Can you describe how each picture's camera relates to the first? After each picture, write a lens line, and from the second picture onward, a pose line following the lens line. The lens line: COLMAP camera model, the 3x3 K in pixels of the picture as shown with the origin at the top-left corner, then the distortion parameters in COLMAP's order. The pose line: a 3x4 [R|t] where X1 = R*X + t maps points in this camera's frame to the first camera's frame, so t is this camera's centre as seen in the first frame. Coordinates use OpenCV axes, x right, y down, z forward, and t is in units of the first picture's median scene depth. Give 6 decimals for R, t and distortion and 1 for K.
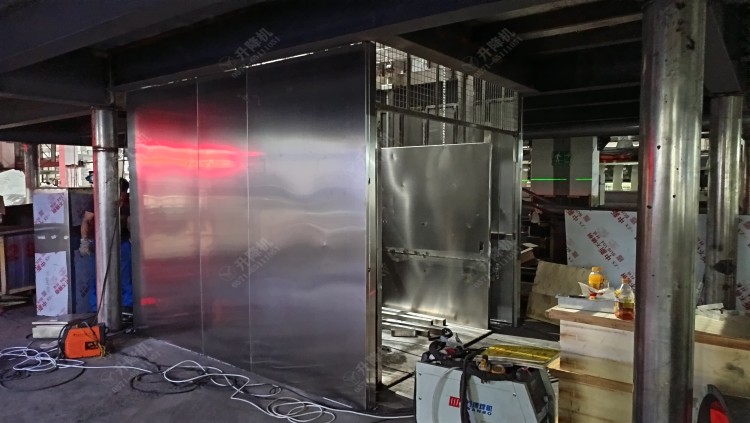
lens RADIAL K [[527.6, 0, 375.6], [0, 527.6, 221.6], [0, 0, 1]] dist [-0.000884, 0.001909]
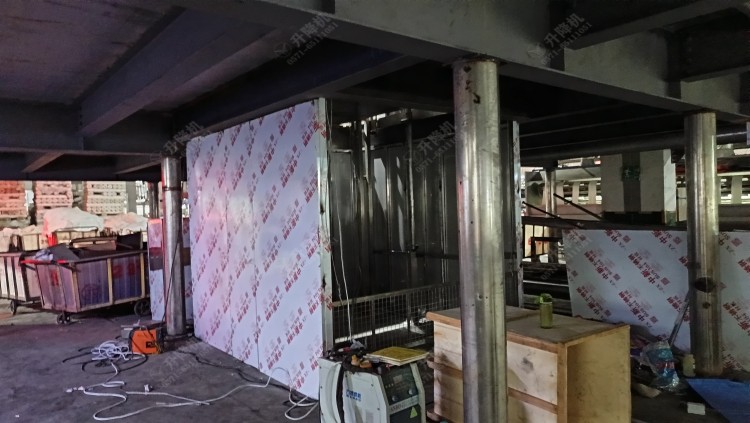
lens RADIAL K [[538.7, 0, 375.0], [0, 538.7, 211.5], [0, 0, 1]] dist [-0.002547, -0.000746]
pose [[0.966295, -0.027964, -0.255914, 0.284900], [0.013476, 0.998215, -0.058190, -0.001287], [0.257084, 0.052779, 0.964947, -0.110941]]
